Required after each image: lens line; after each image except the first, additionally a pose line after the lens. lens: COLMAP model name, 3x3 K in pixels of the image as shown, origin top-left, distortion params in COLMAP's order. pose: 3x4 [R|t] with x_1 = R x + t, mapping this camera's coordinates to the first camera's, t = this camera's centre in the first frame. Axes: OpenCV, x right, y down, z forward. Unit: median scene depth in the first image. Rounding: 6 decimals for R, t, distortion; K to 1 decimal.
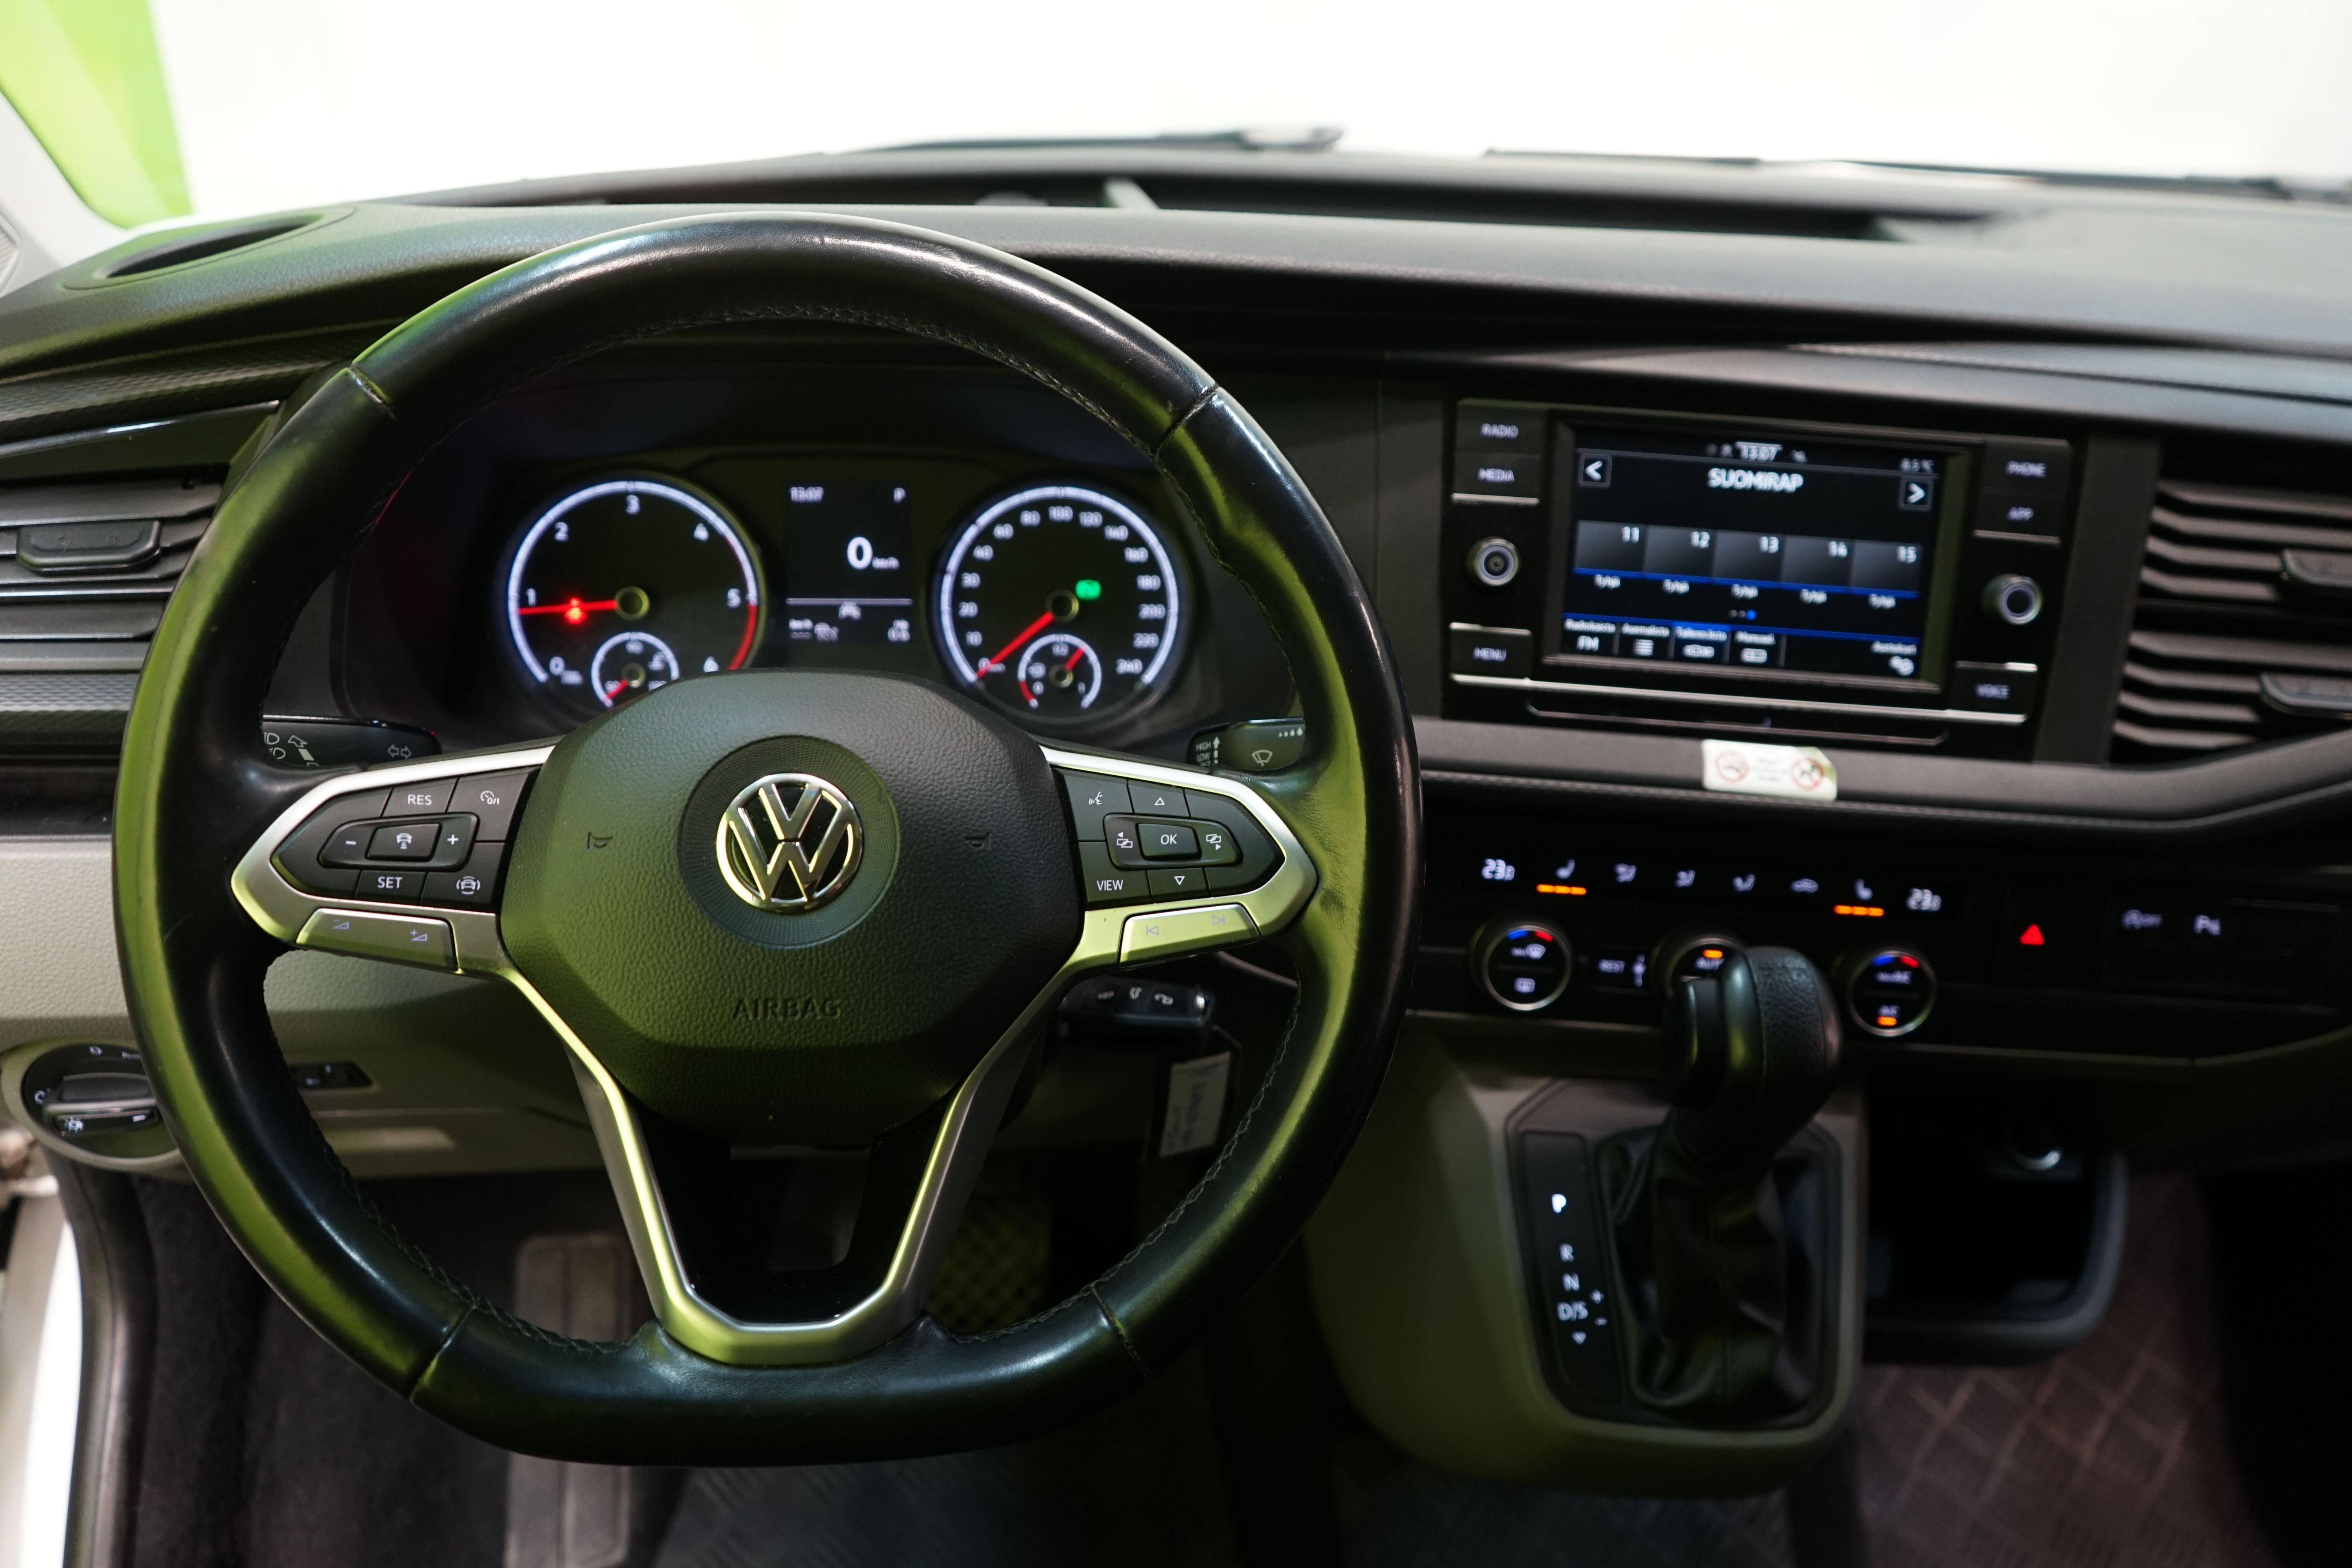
lens RADIAL K [[1893.9, 0, 1177.6], [0, 1893.9, 807.5], [0, 0, 1]] dist [-0.001194, -0.005219]
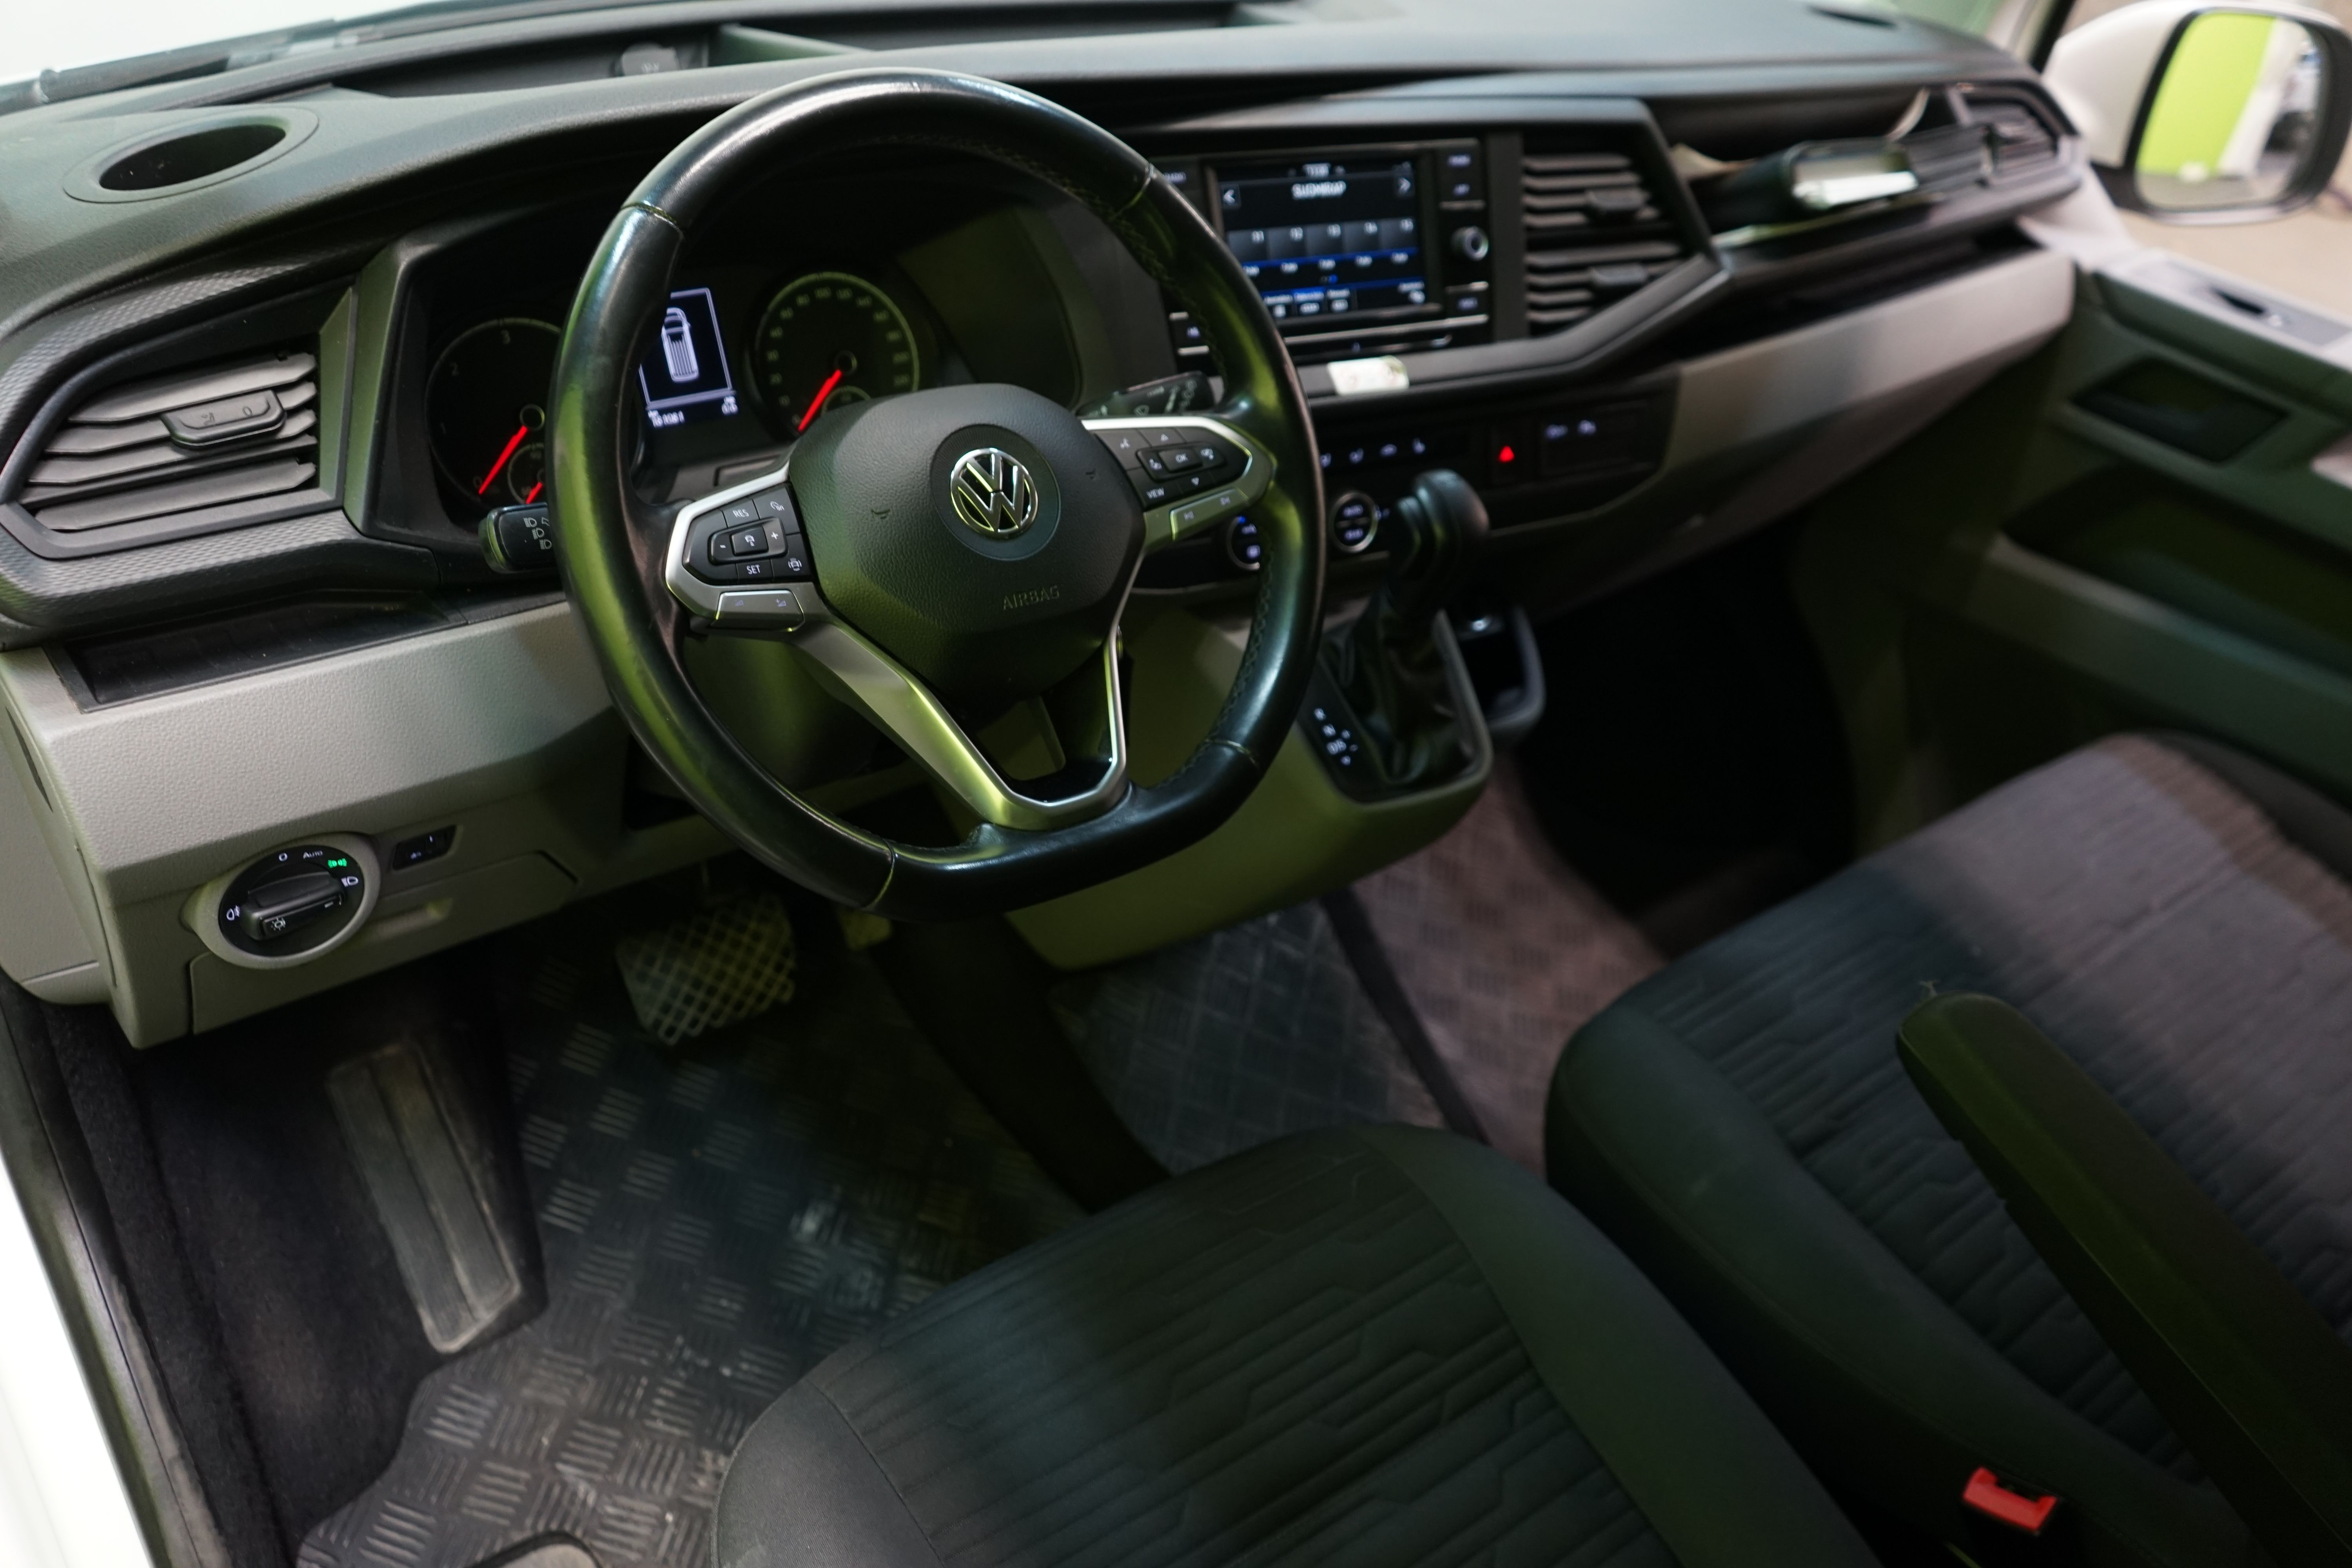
lens RADIAL K [[1875.2, 0, 1176.0], [0, 1875.2, 784.0], [0, 0, 1]] dist [0.011770, 0.003452]
pose [[0.847063, -0.271592, 0.456860, -0.615378], [0.230472, 0.962257, 0.144721, 0.043167], [-0.478922, -0.017294, 0.877687, -0.285916]]
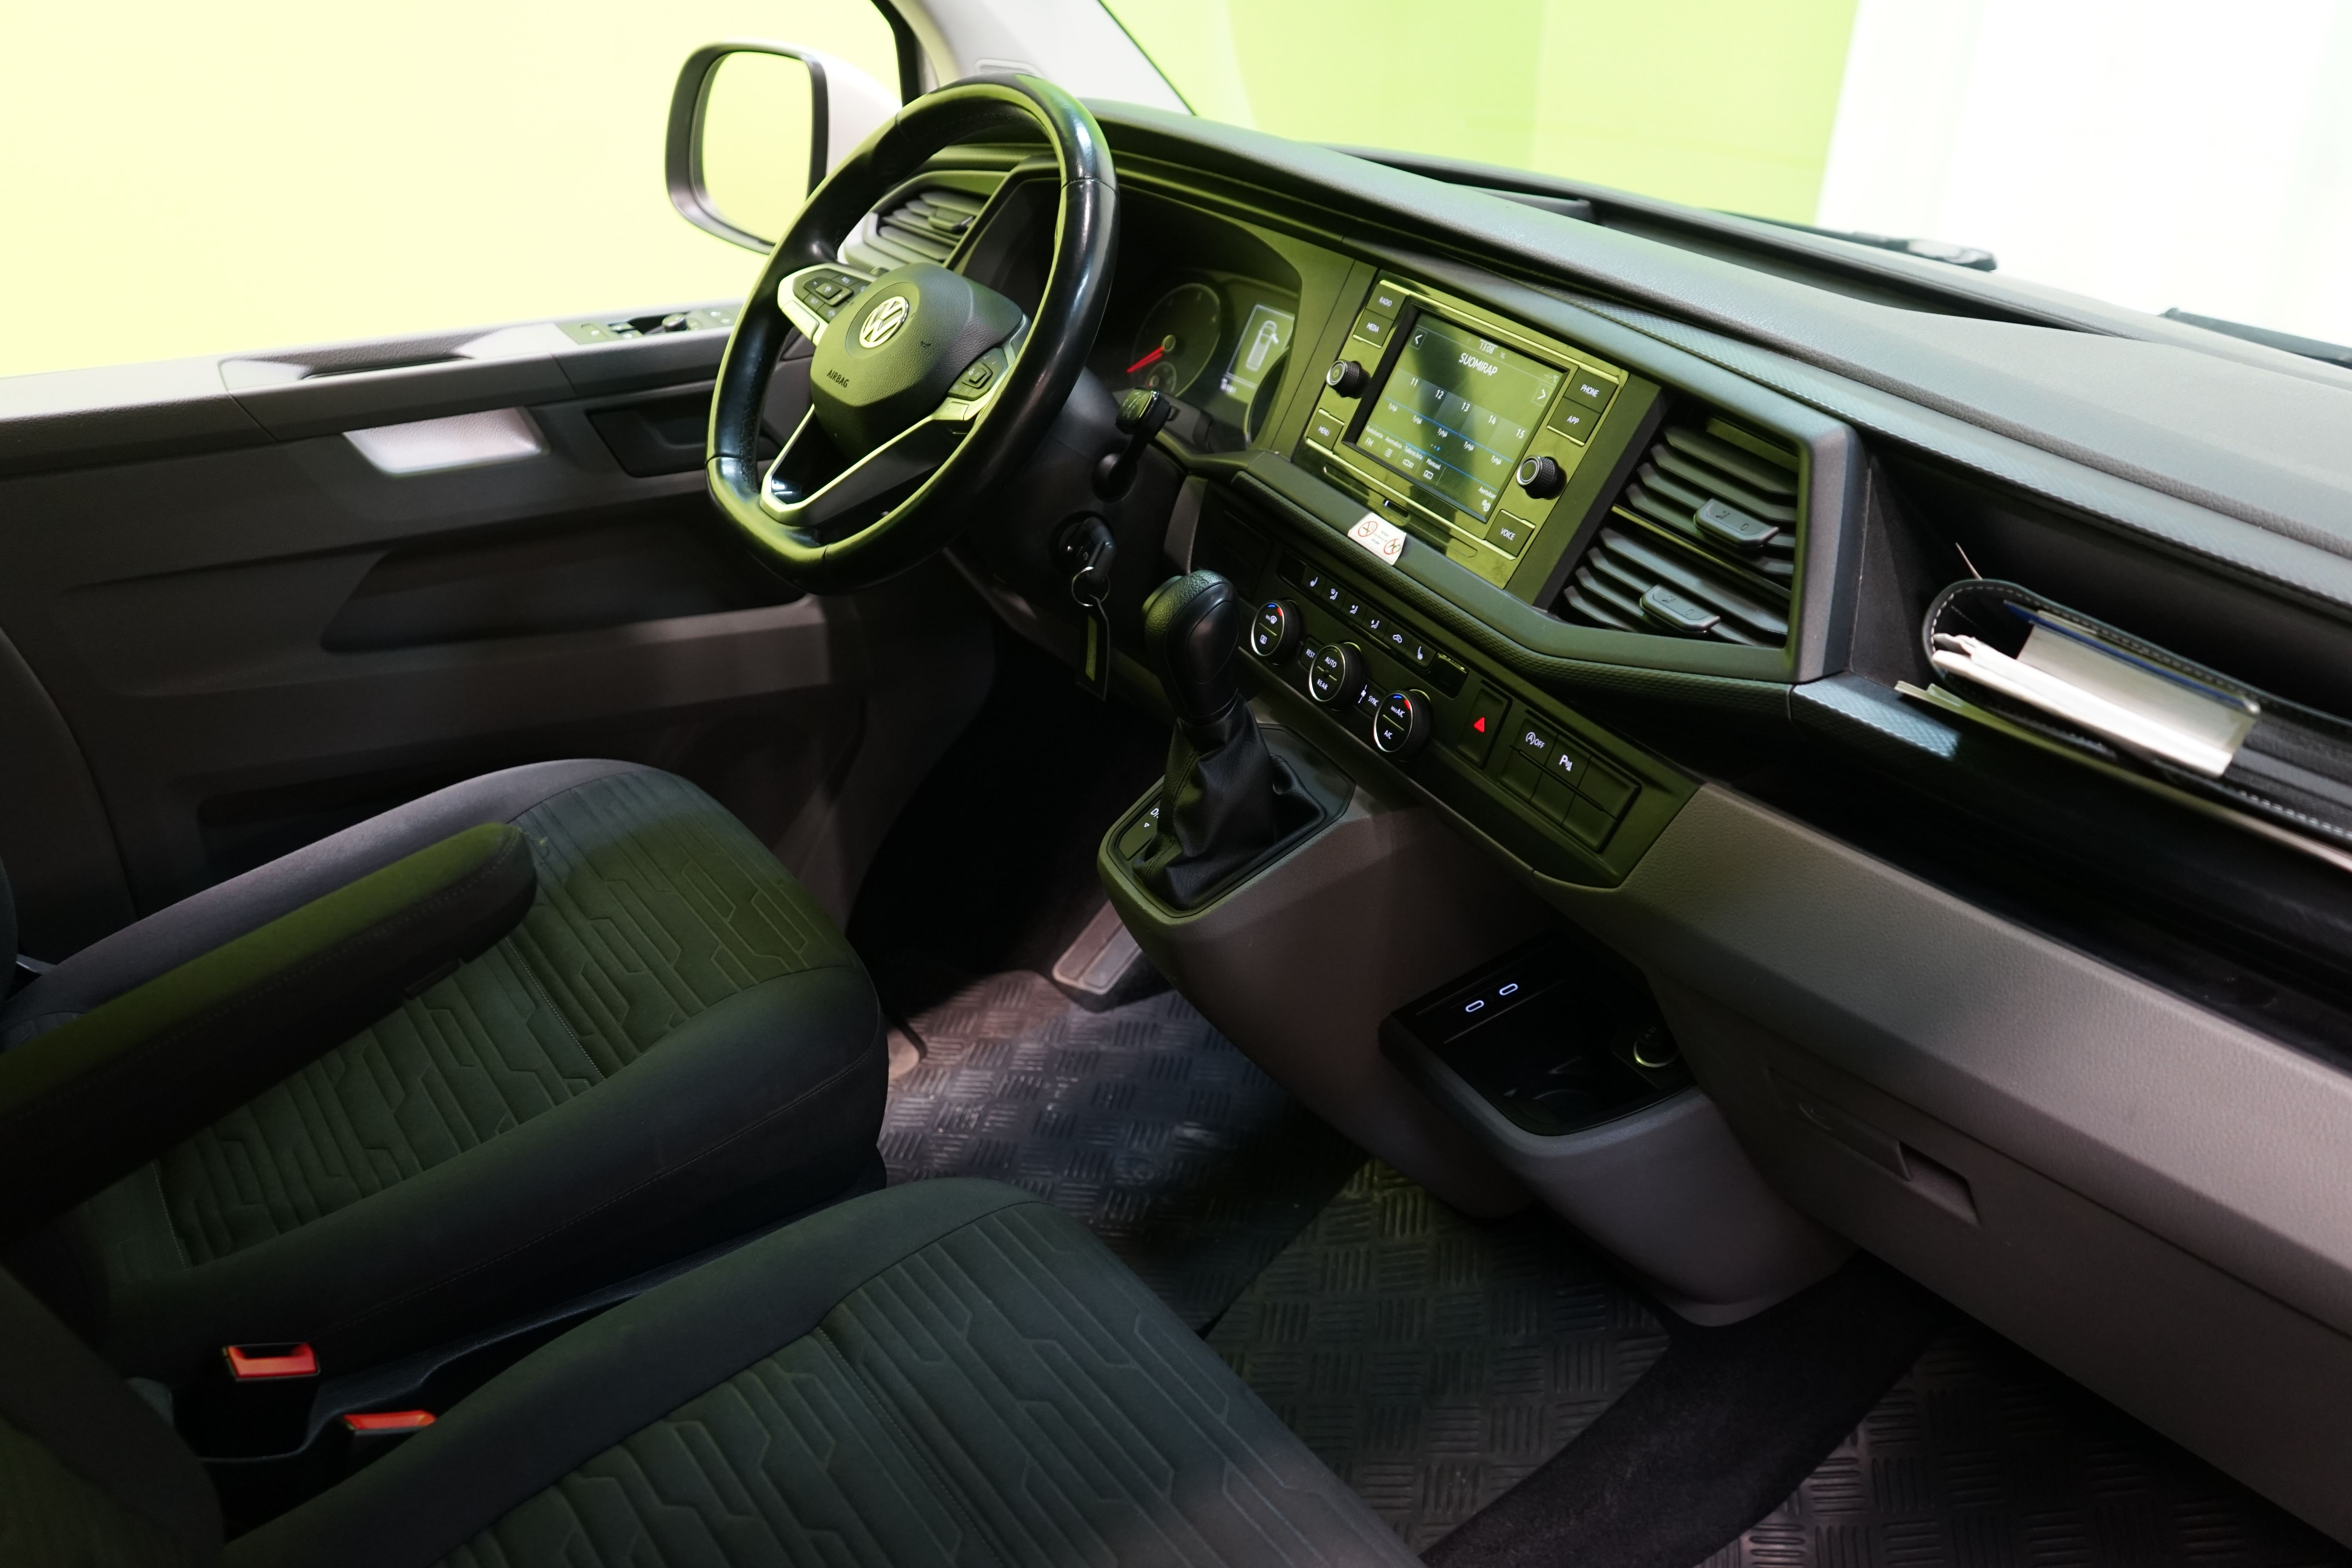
lens RADIAL K [[1986.1, 0, 1176.0], [0, 1986.1, 784.0], [0, 0, 1]] dist [0.001995, -0.000166]
pose [[0.482886, 0.362512, -0.797124, 1.539460], [-0.475304, 0.873031, 0.109101, 0.055071], [0.735464, 0.326193, 0.593878, 0.013922]]
